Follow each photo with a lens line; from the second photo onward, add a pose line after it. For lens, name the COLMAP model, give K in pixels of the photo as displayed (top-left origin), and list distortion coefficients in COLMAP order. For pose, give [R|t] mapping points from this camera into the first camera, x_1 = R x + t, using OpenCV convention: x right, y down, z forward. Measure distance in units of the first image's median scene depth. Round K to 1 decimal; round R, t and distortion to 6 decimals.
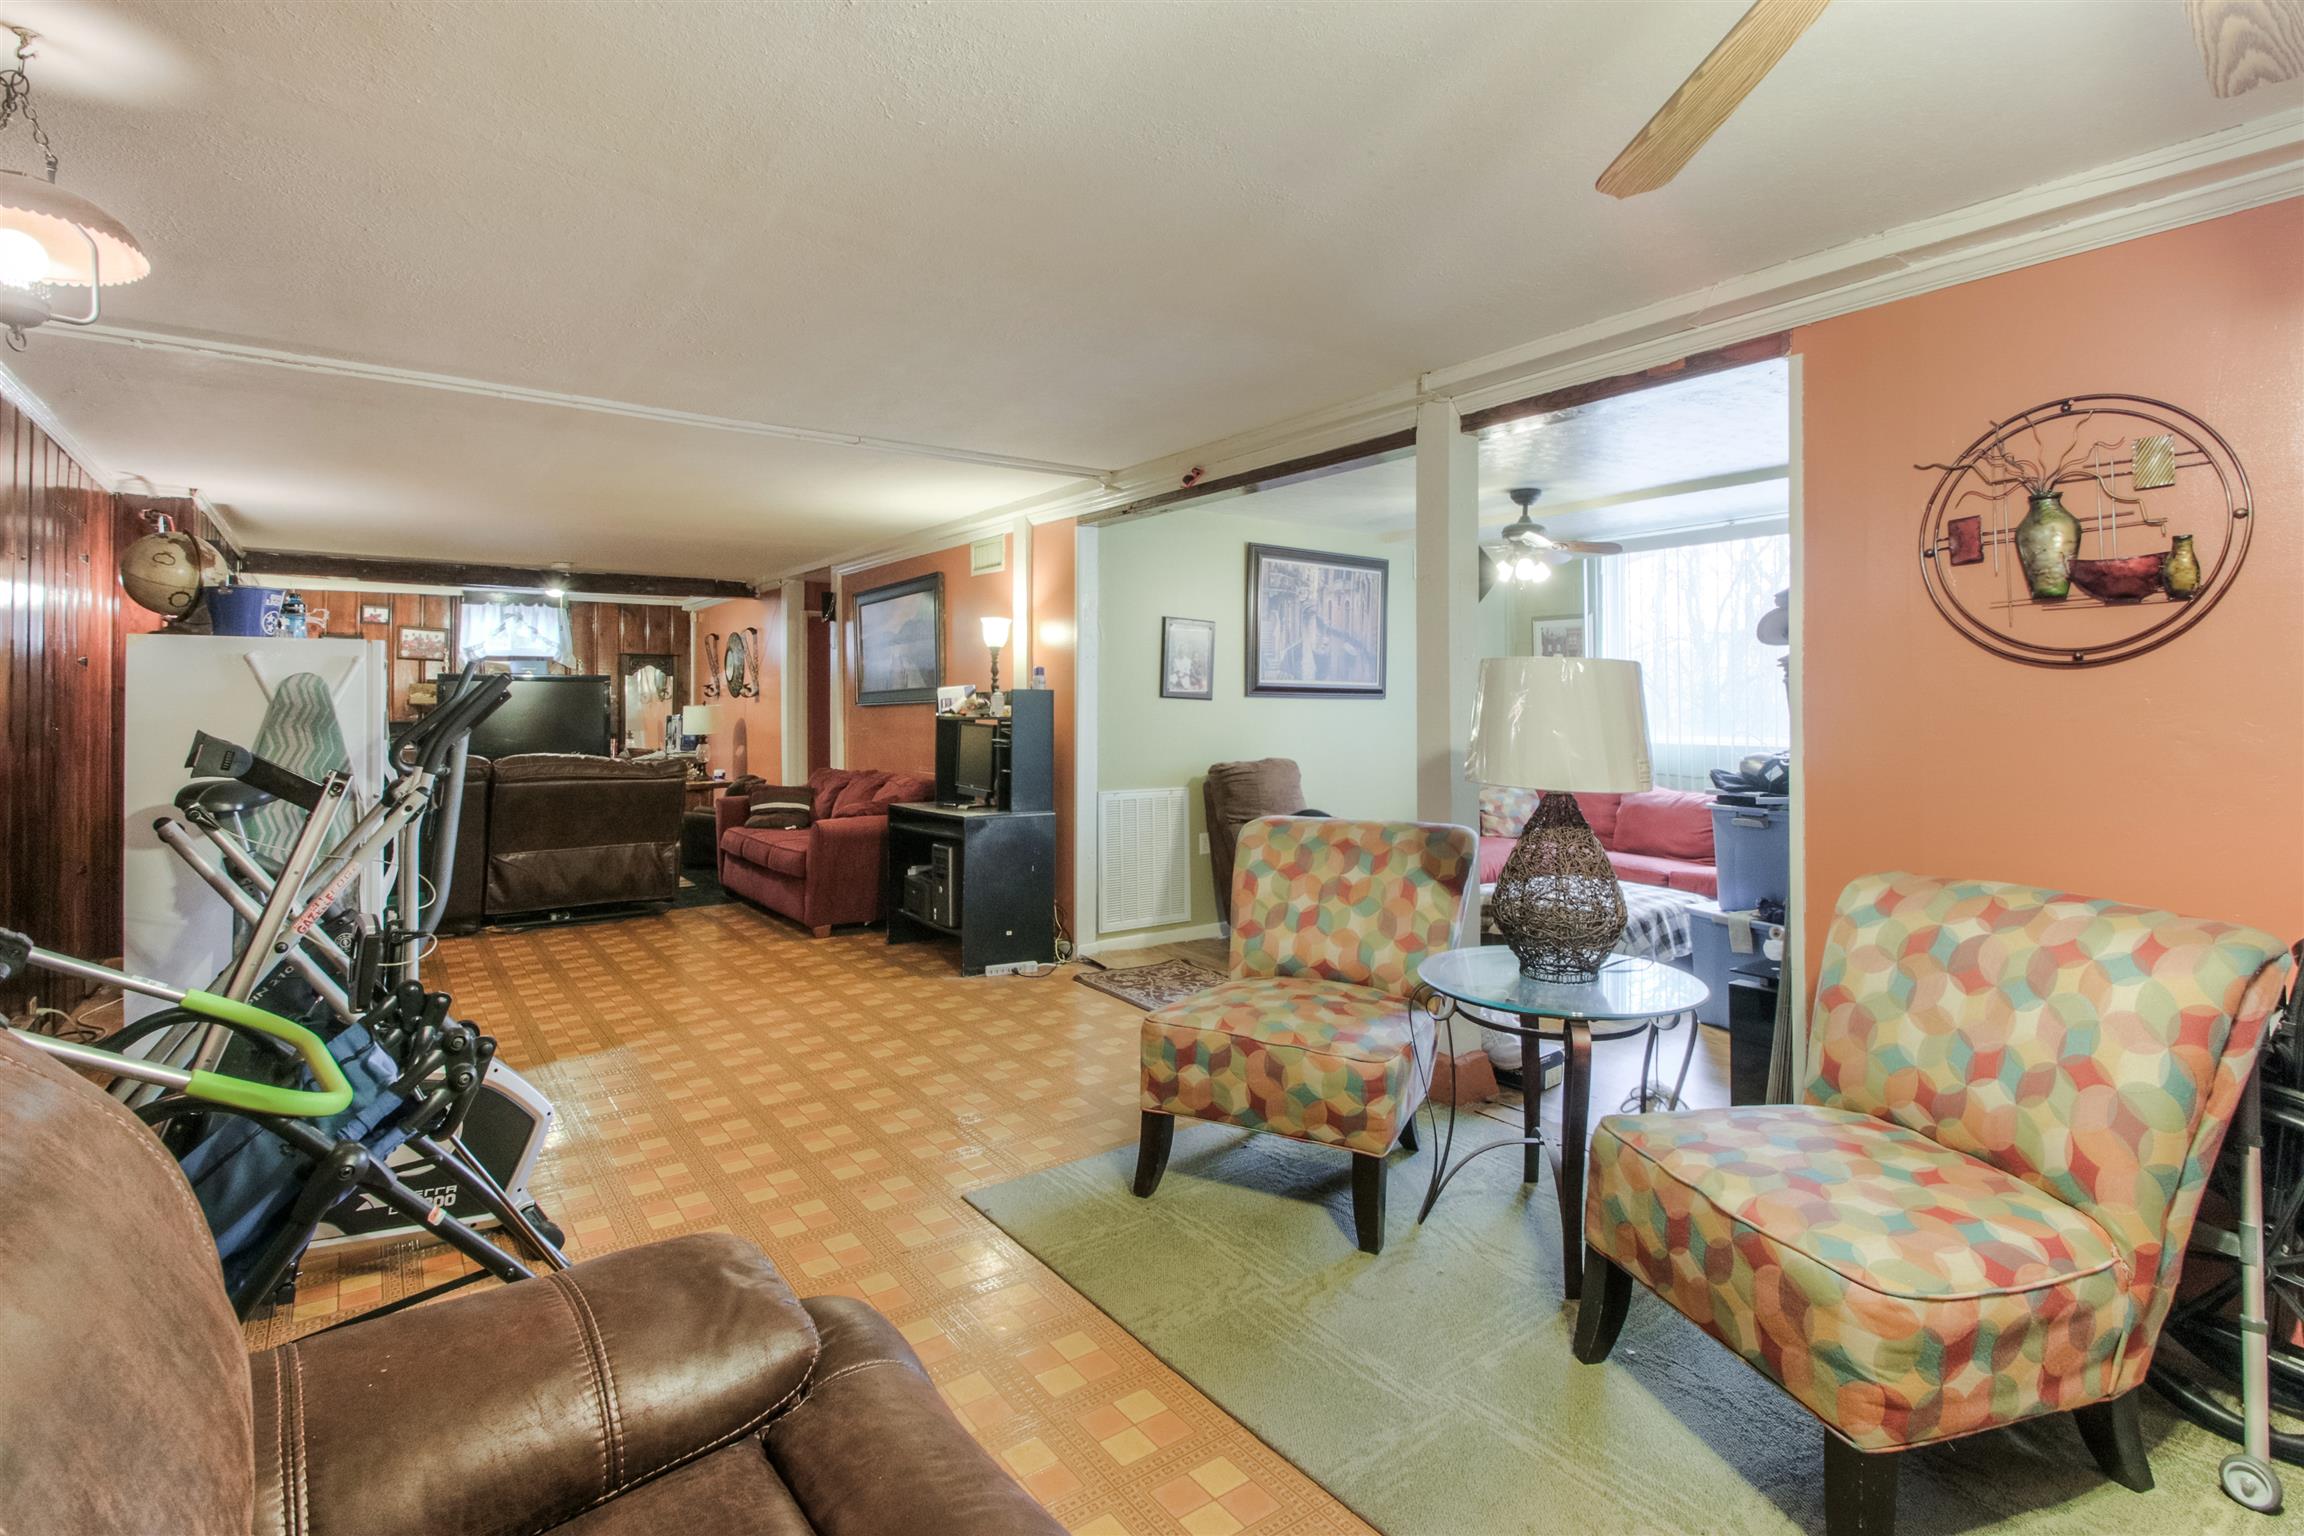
lens RADIAL K [[1109.0, 0, 1160.8], [0, 1109.0, 711.2], [0, 0, 1]] dist [0.002578, 0.000074]
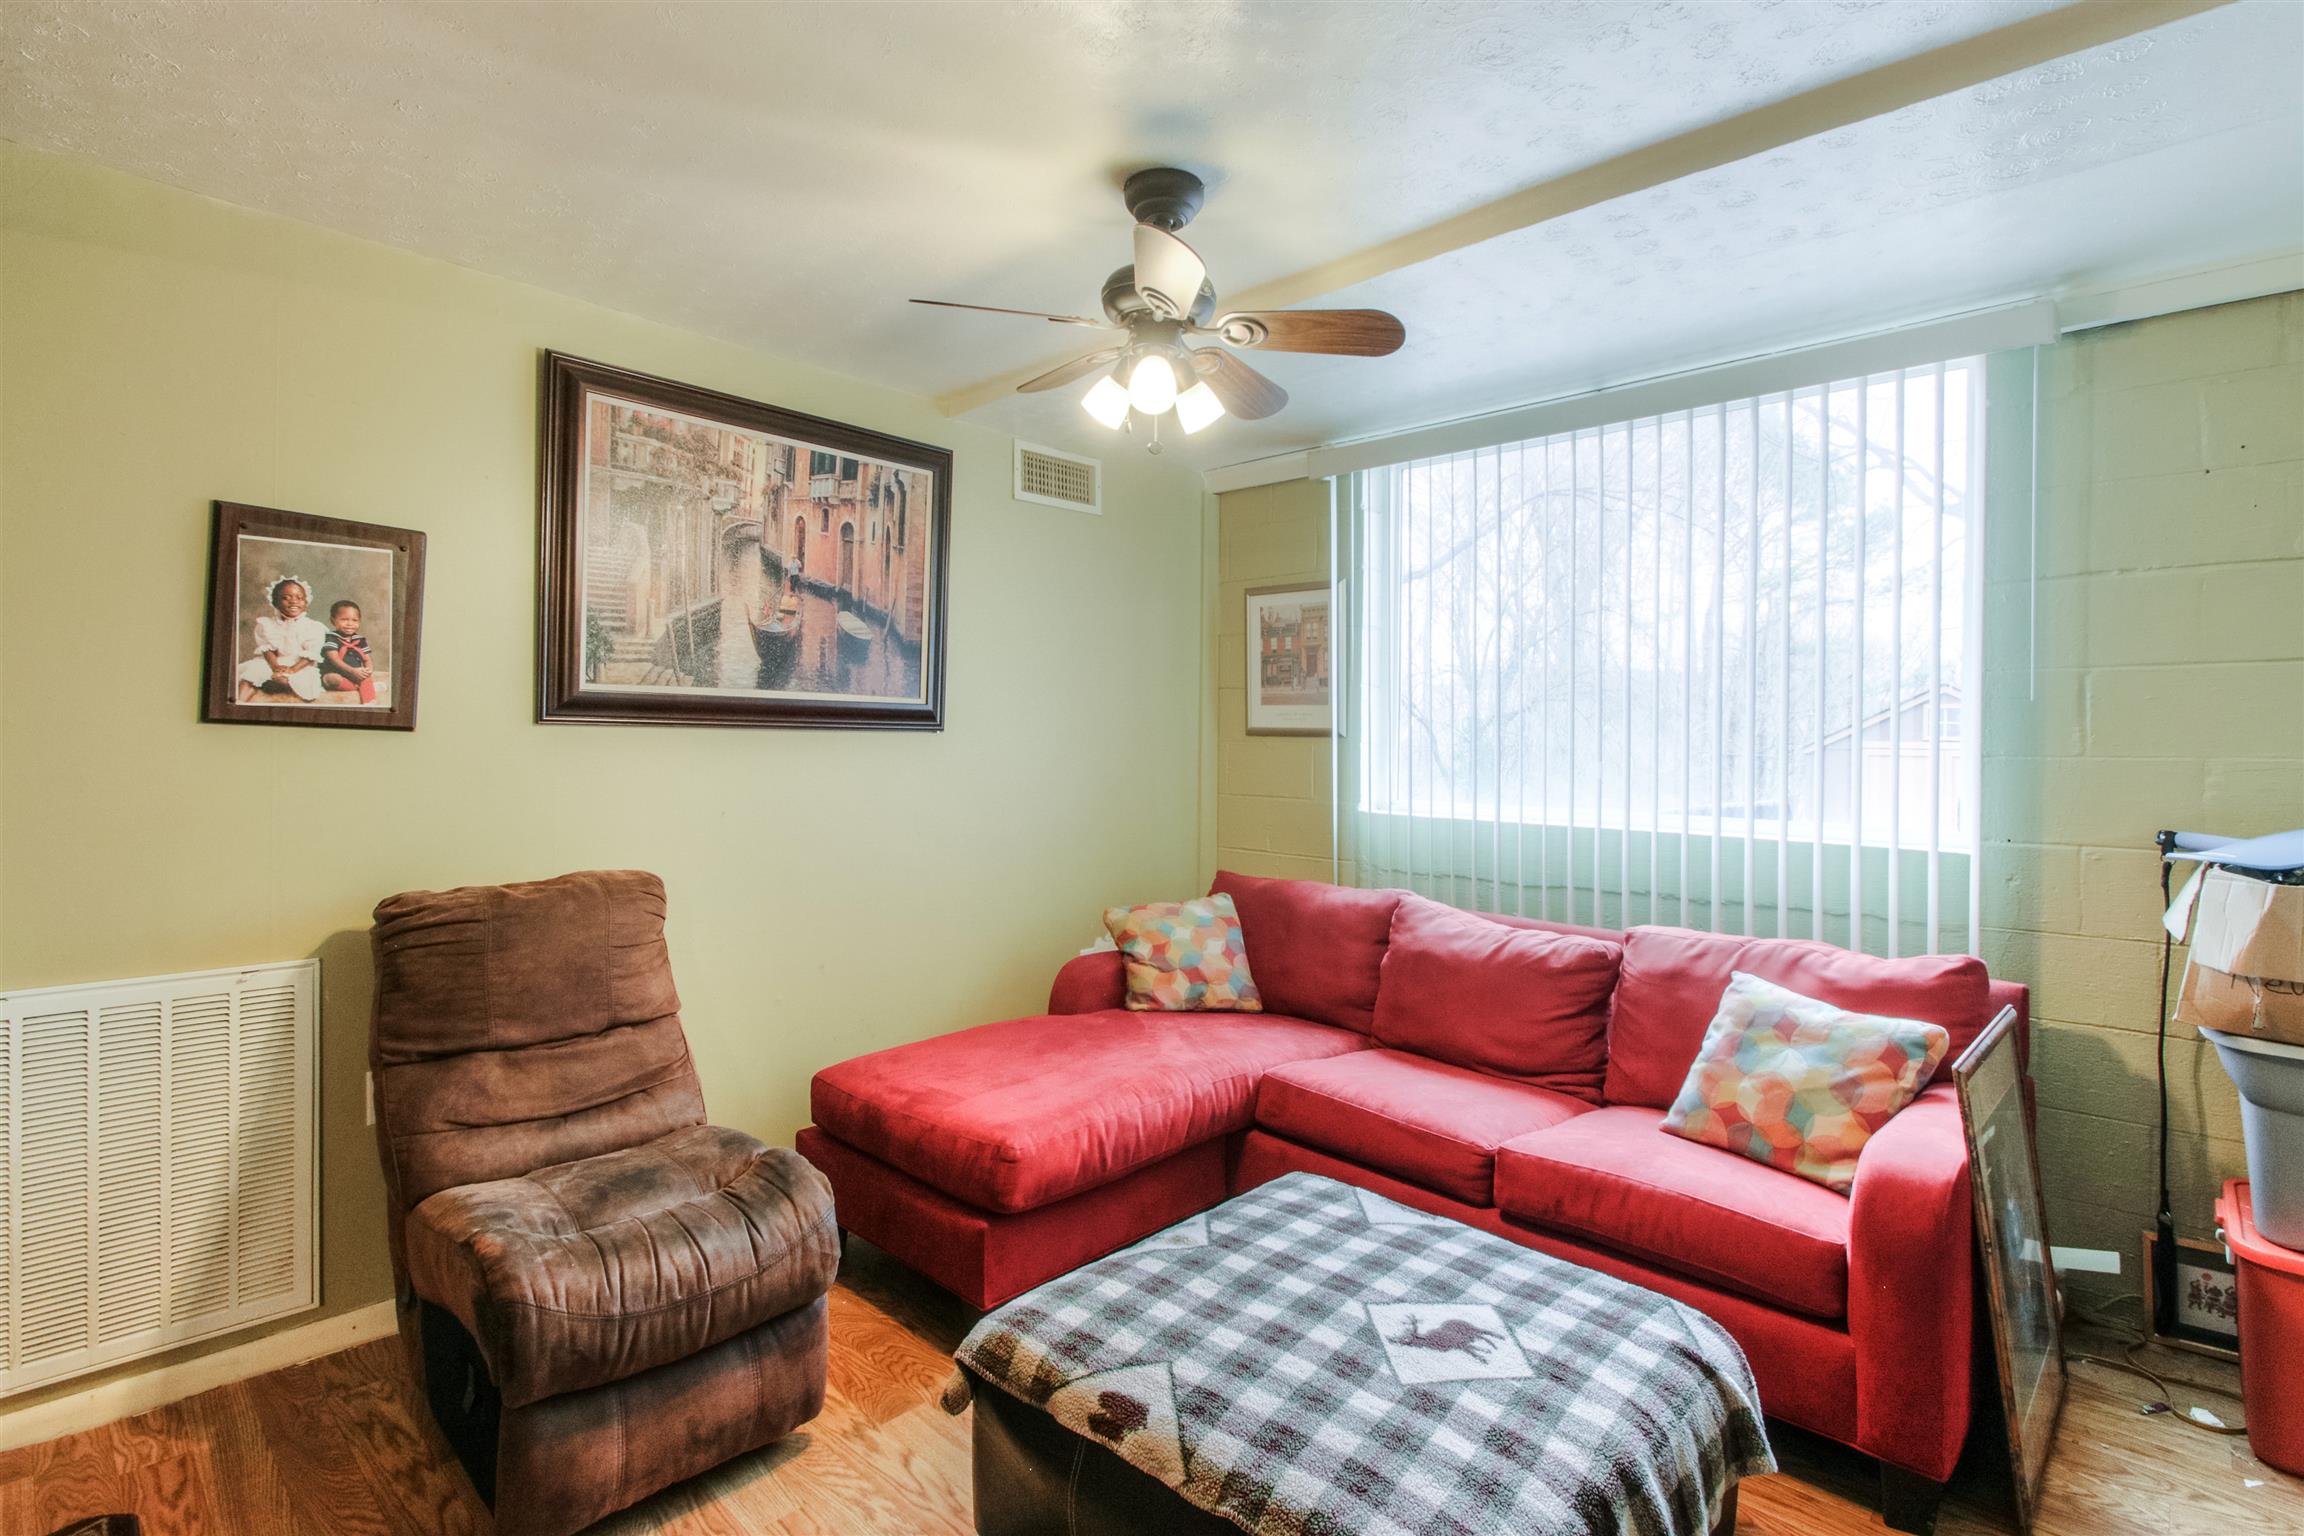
lens RADIAL K [[1104.2, 0, 1154.4], [0, 1104.2, 750.6], [0, 0, 1]] dist [0.020217, -0.000119]
pose [[0.984329, 0.005752, 0.176248, 0.236805], [-0.006834, 0.999961, 0.005535, -0.006460], [-0.176209, -0.006653, 0.984330, 0.564028]]
